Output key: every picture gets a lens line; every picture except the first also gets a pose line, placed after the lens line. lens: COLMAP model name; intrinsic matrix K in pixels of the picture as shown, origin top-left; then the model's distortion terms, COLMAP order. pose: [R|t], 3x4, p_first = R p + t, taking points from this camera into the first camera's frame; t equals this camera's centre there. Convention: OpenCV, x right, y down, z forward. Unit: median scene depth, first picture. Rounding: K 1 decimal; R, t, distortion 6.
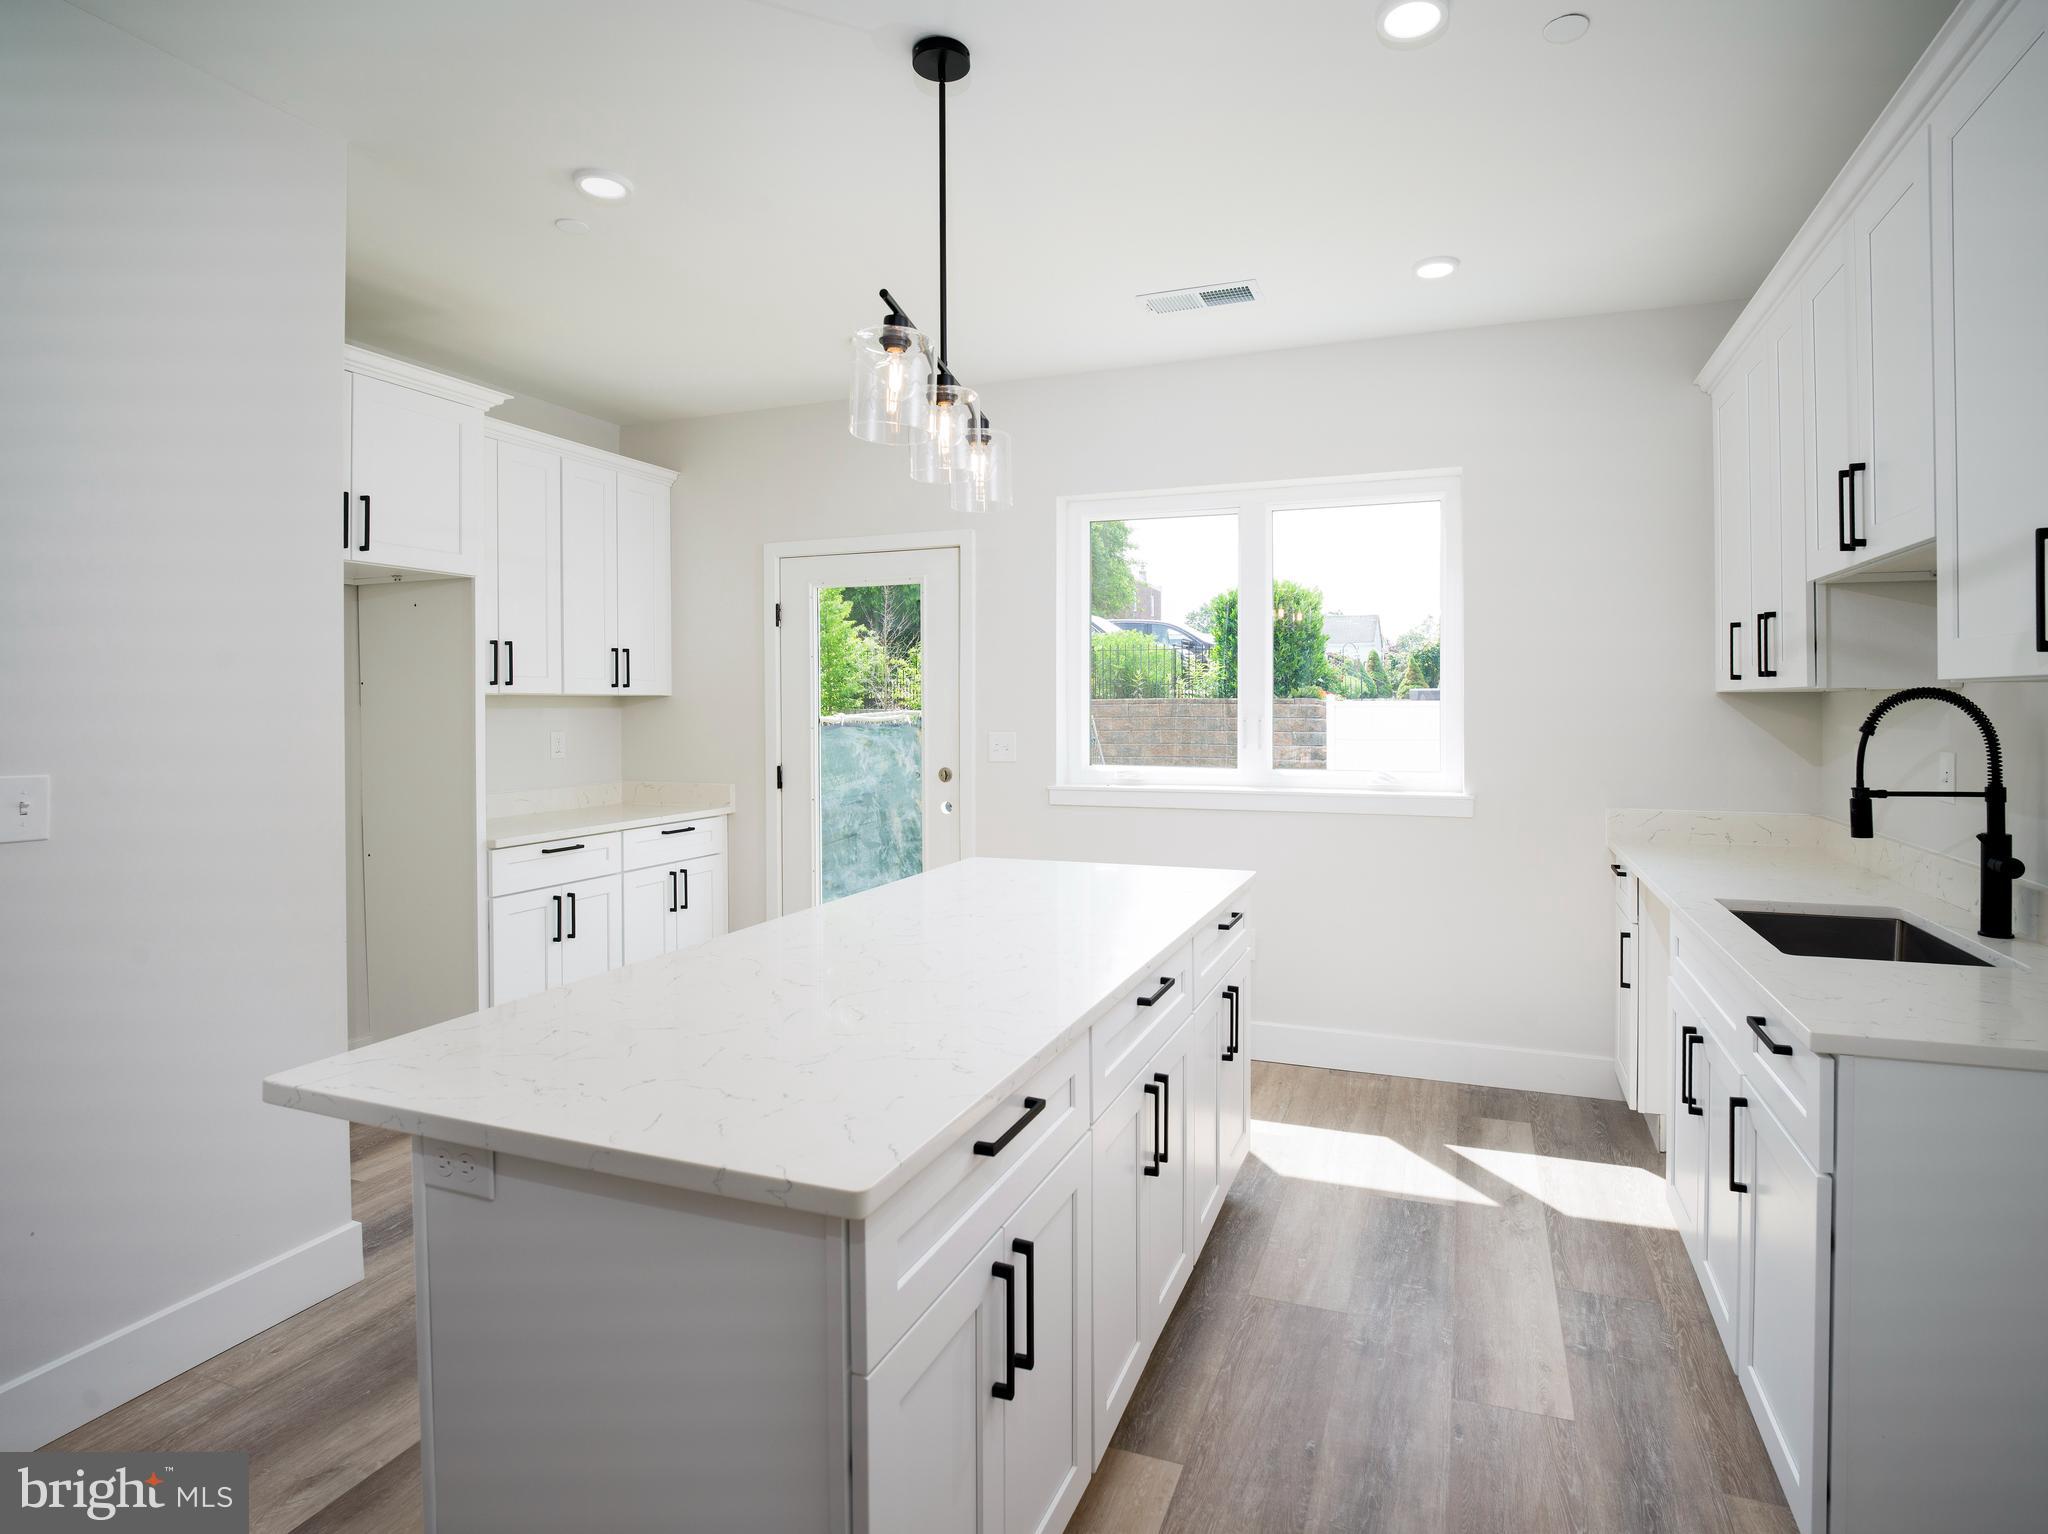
lens RADIAL K [[1085.4, 0, 1029.6], [0, 1085.4, 719.8], [0, 0, 1]] dist [-0.002175, -0.001069]
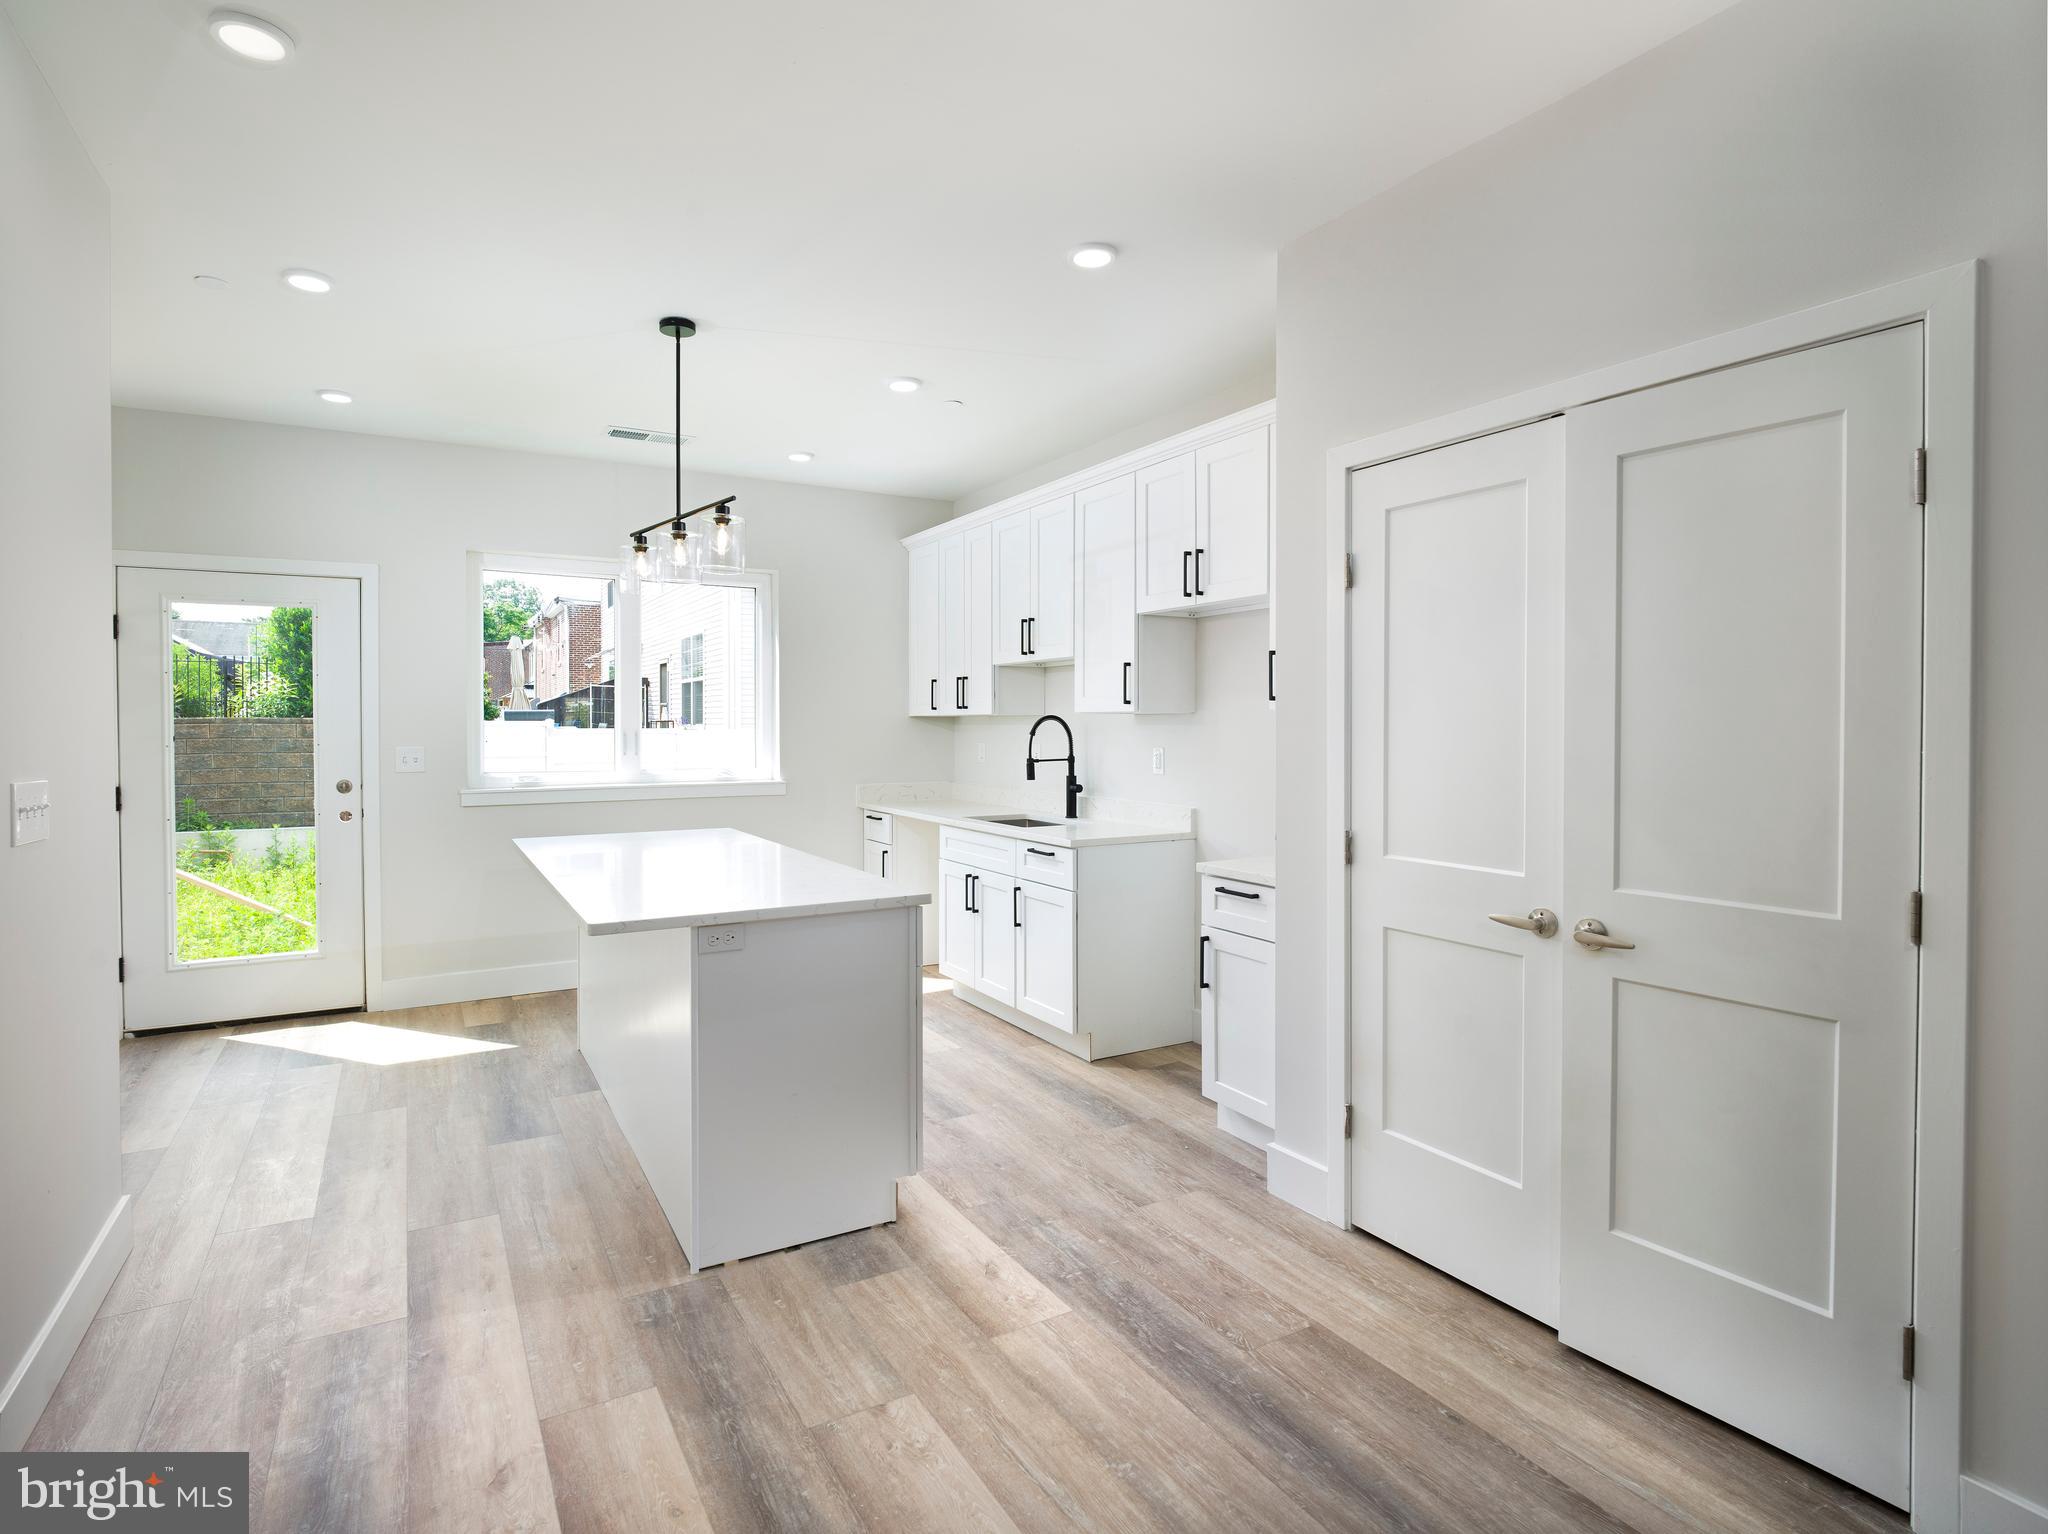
lens RADIAL K [[1034.6, 0, 1024.0], [0, 1034.6, 767.0], [0, 0, 1]] dist [-0.028152, -0.001410]
pose [[0.639789, -0.029005, 0.768003, -0.759028], [0.008631, 0.999496, 0.030558, 0.010646], [-0.768502, -0.012922, 0.639717, -0.324112]]
